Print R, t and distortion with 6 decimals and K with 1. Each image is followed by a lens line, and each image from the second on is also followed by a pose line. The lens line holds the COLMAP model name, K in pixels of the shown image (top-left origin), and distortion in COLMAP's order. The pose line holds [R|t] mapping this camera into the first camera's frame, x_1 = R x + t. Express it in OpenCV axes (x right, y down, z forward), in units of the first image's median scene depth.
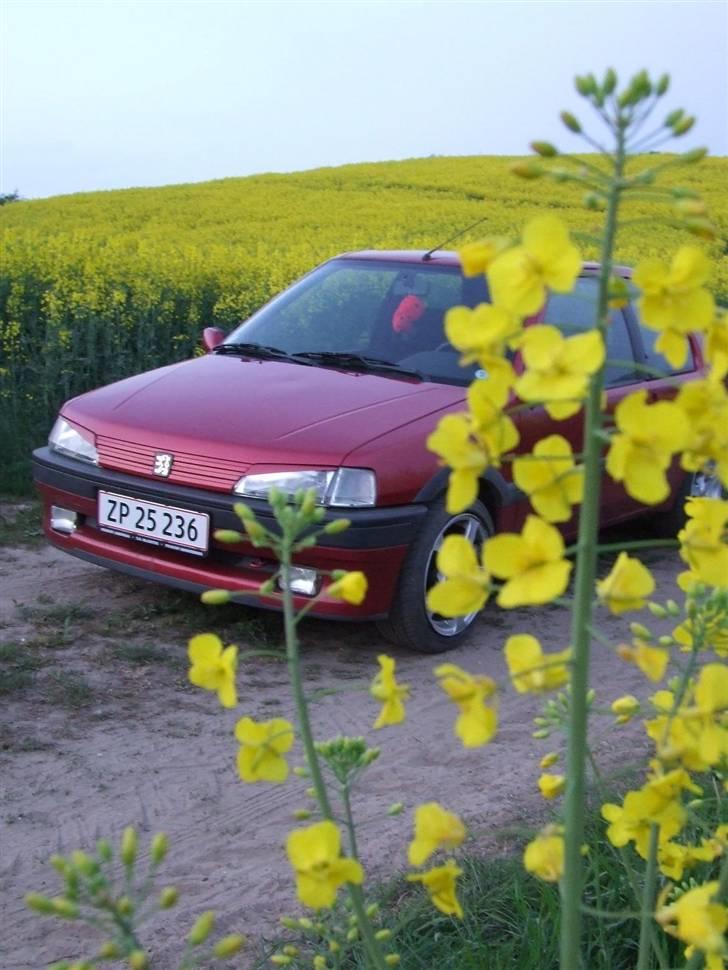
lens RADIAL K [[1241.2, 0, 368.8], [0, 1241.2, 486.6], [0, 0, 1]] dist [-0.100852, 0.000000]
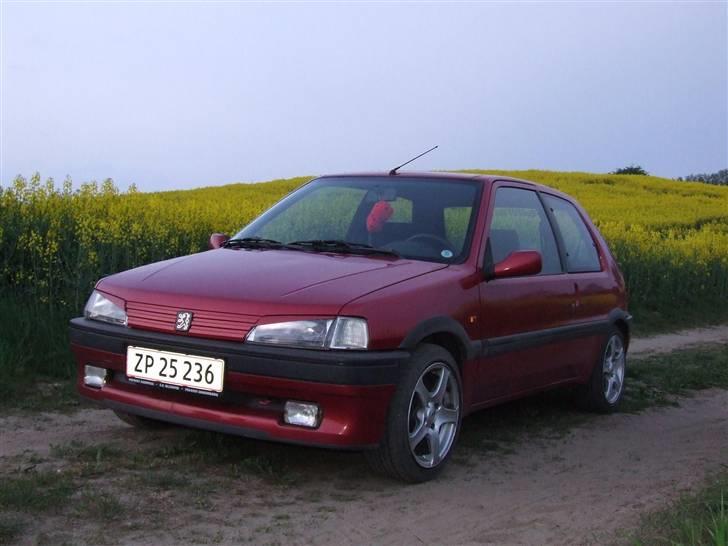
lens RADIAL K [[931.6, 0, 358.2], [0, 931.6, 269.3], [0, 0, 1]] dist [-0.100852, 0.000000]
pose [[0.998690, -0.003416, 0.051045, -0.045766], [0.011663, 0.986695, -0.162162, 0.078762], [-0.049812, 0.162545, 0.985443, 0.115121]]
